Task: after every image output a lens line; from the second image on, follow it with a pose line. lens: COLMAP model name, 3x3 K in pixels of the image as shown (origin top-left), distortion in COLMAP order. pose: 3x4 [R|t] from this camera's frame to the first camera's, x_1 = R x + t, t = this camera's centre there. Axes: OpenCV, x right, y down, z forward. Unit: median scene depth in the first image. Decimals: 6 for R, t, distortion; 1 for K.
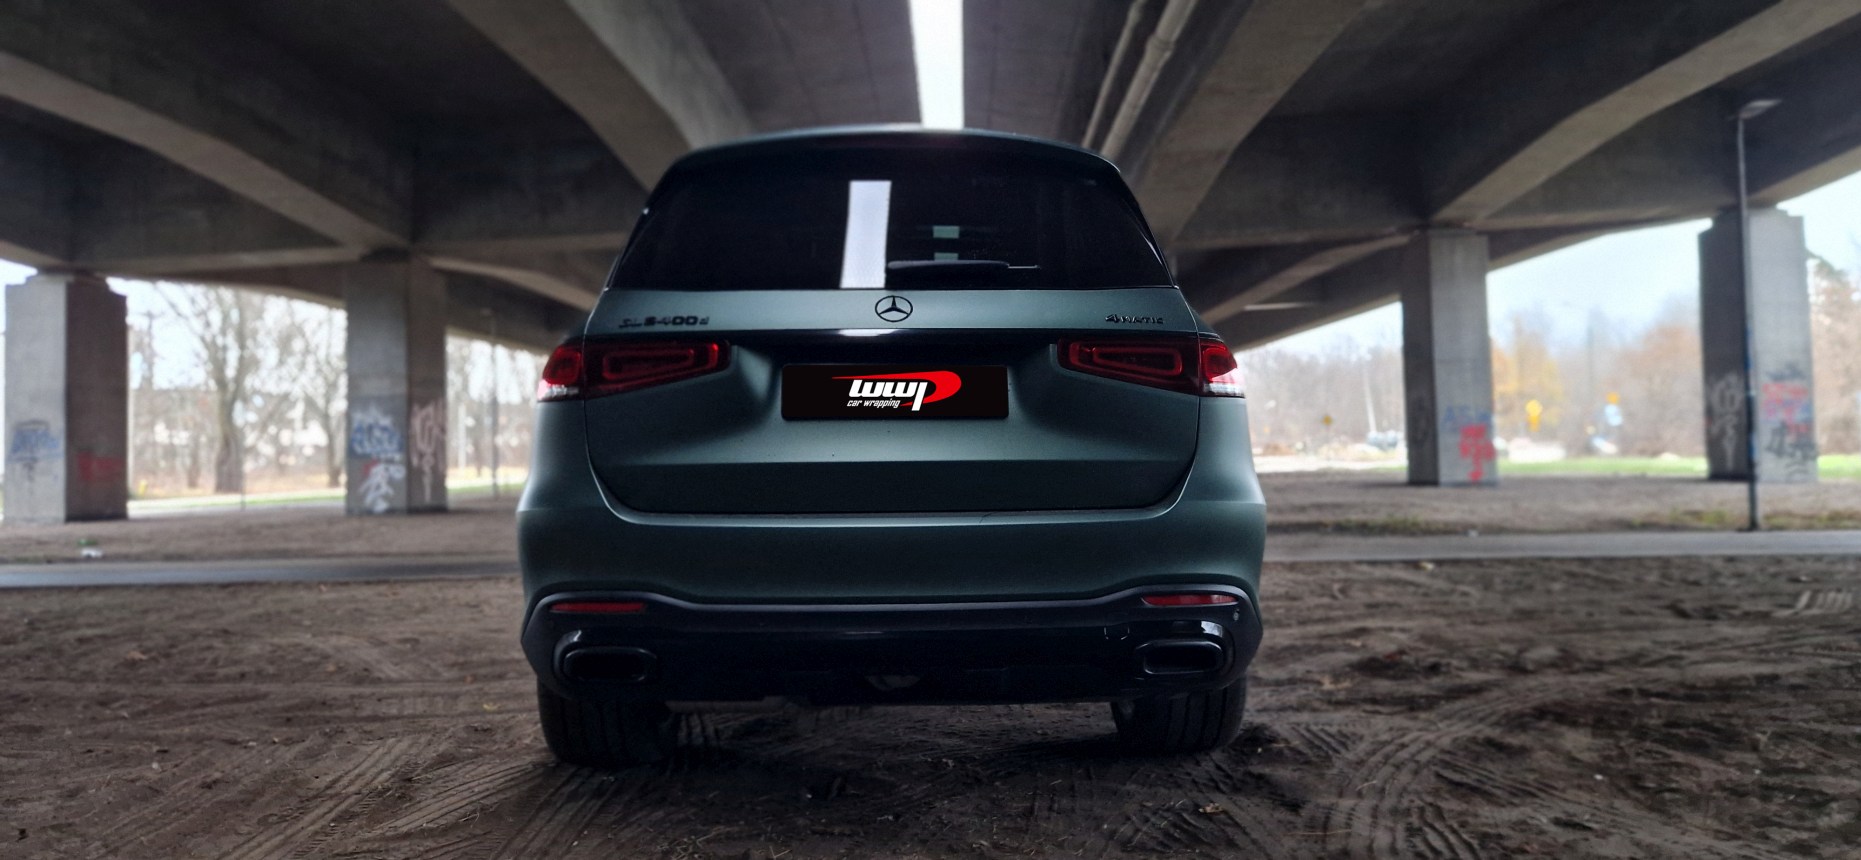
lens RADIAL K [[1157.3, 0, 938.3], [0, 1157.3, 436.8], [0, 0, 1]] dist [0.028052, -0.000339]
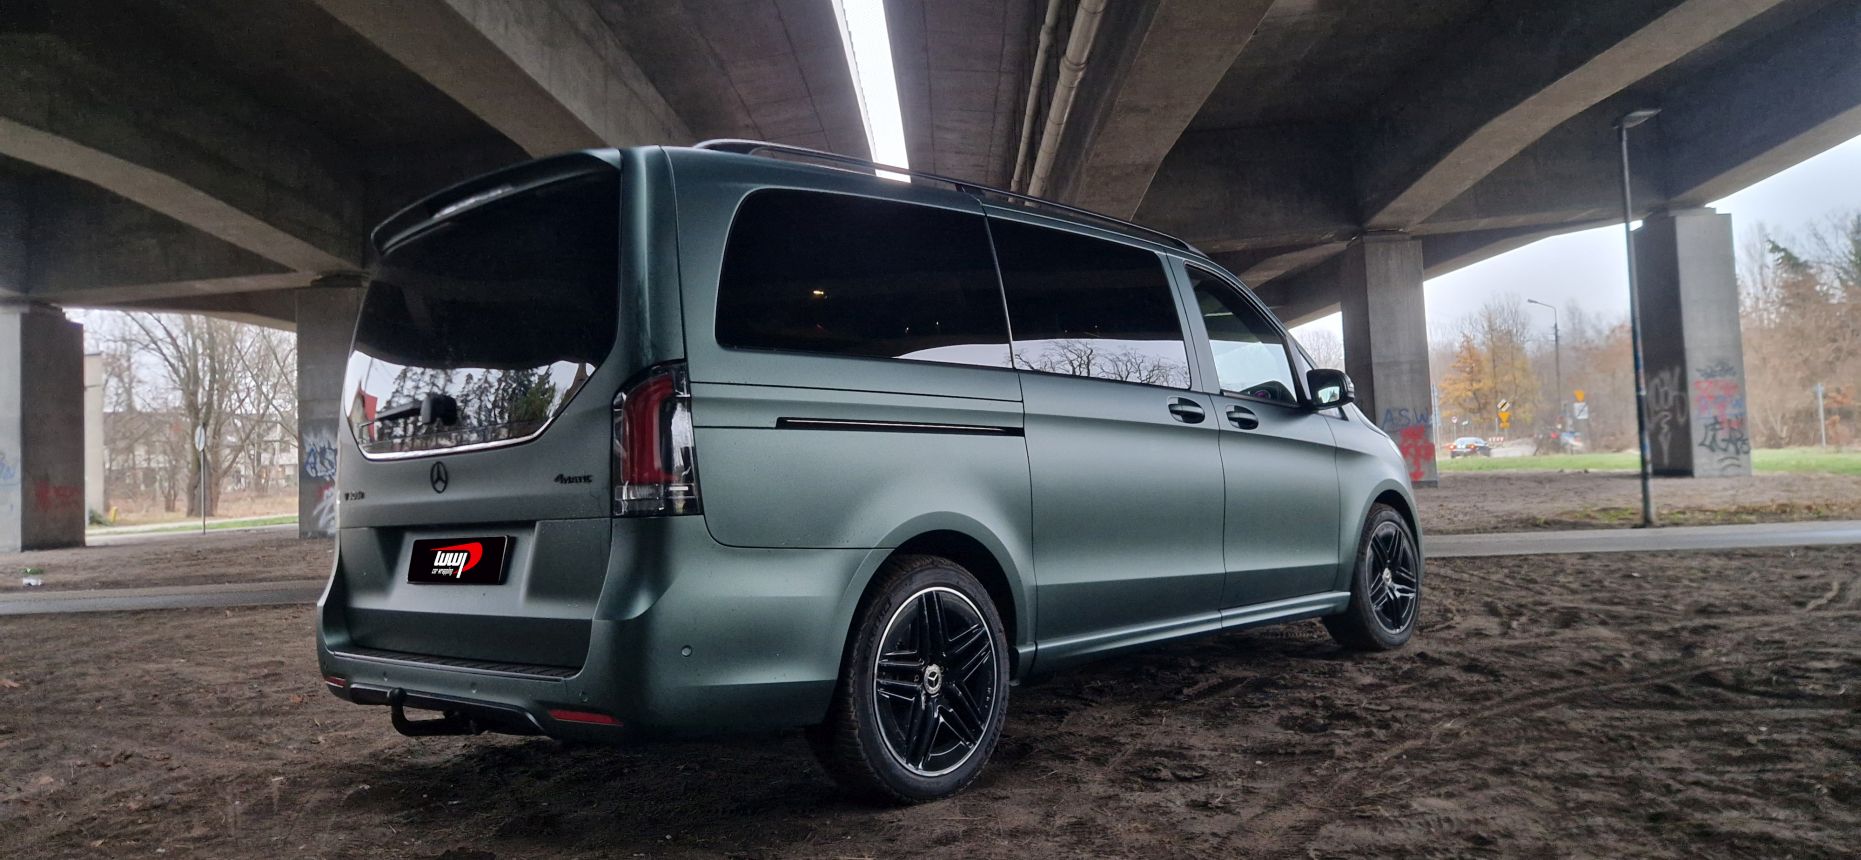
lens RADIAL K [[1156.8, 0, 930.5], [0, 1156.8, 430.0], [0, 0, 1]] dist [0.028480, -0.001700]
pose [[0.999794, -0.019872, 0.004242, 0.036319], [0.019924, 0.999723, -0.012558, -0.002651], [-0.003991, 0.012640, 0.999912, -0.015133]]
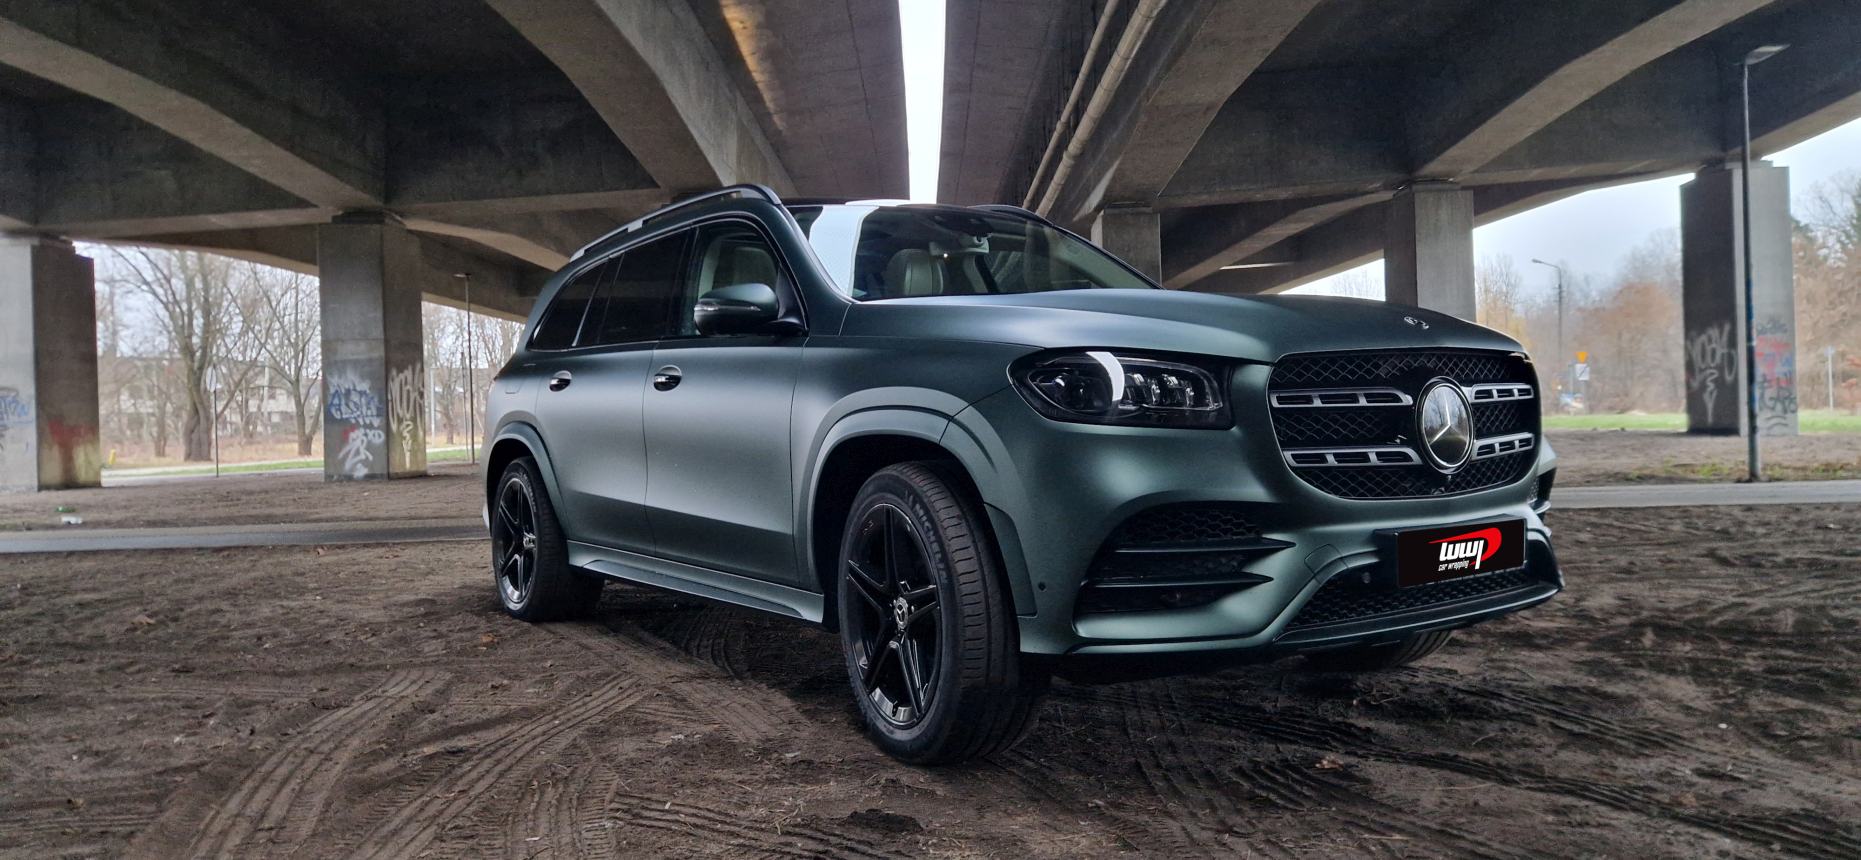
lens RADIAL K [[1153.0, 0, 923.8], [0, 1153.0, 438.1], [0, 0, 1]] dist [0.028596, -0.000692]
pose [[0.999868, -0.008369, 0.013924, -0.014062], [0.007914, 0.999444, 0.032405, 0.003039], [-0.014187, -0.032290, 0.999378, 0.009489]]
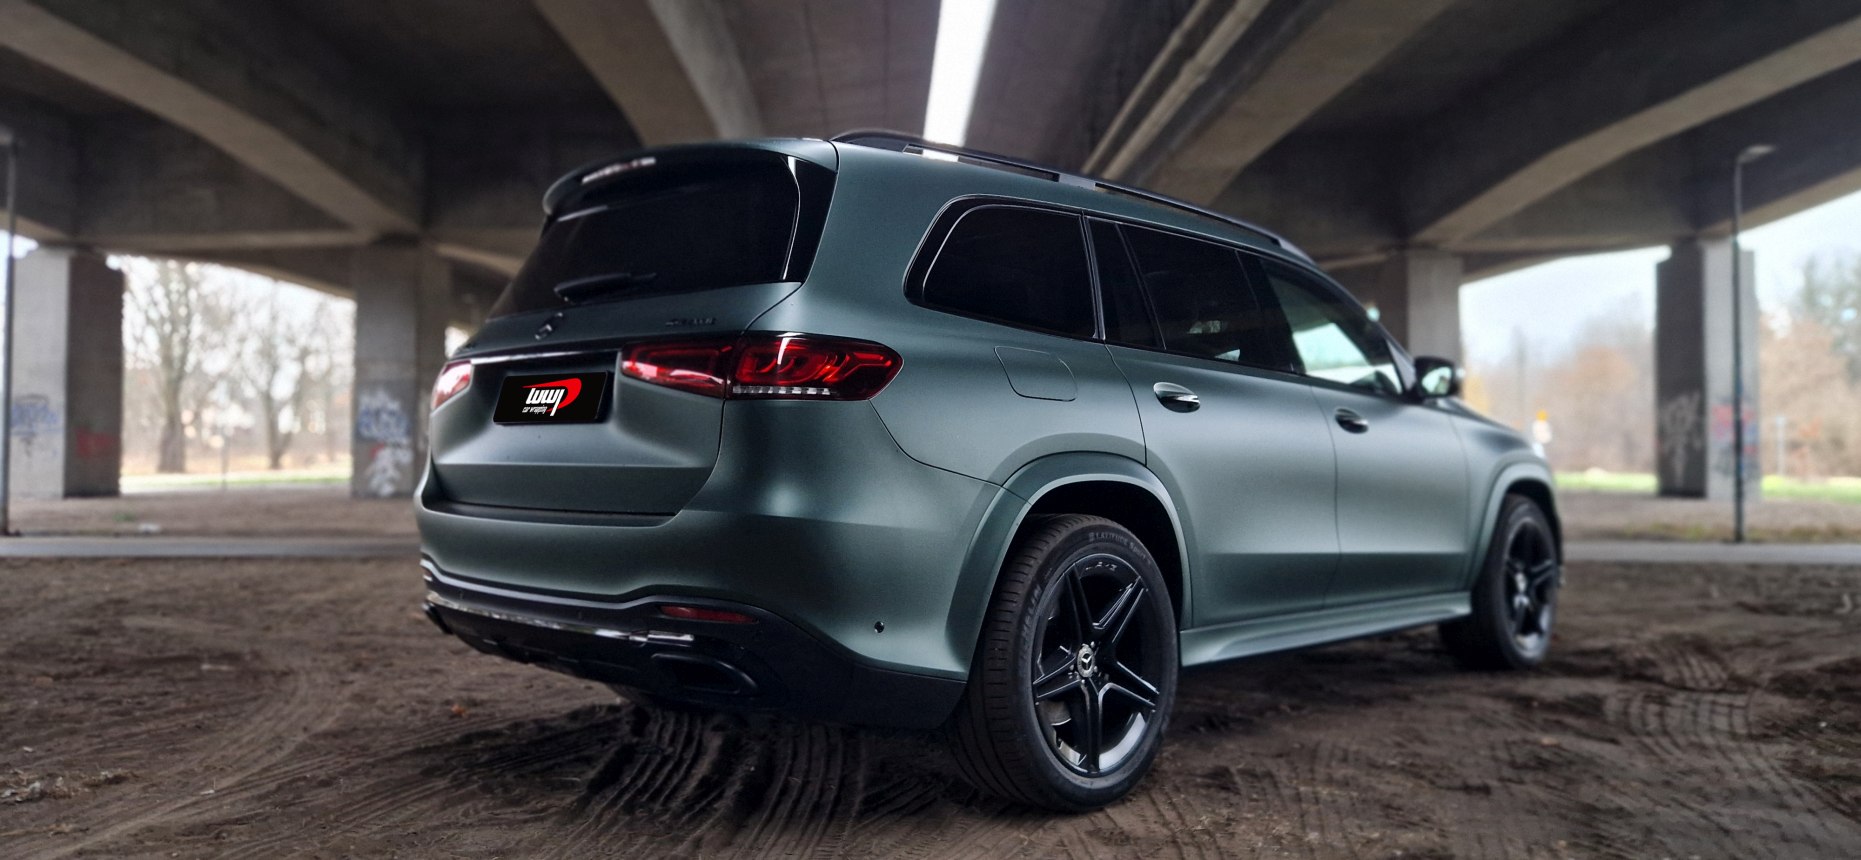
lens RADIAL K [[1164.5, 0, 910.3], [0, 1164.5, 449.7], [0, 0, 1]] dist [0.030660, -0.000309]
pose [[0.998656, 0.026593, 0.044484, -0.071285], [-0.027131, 0.999565, 0.011538, 0.001007], [-0.044158, -0.012730, 0.998943, -0.034537]]
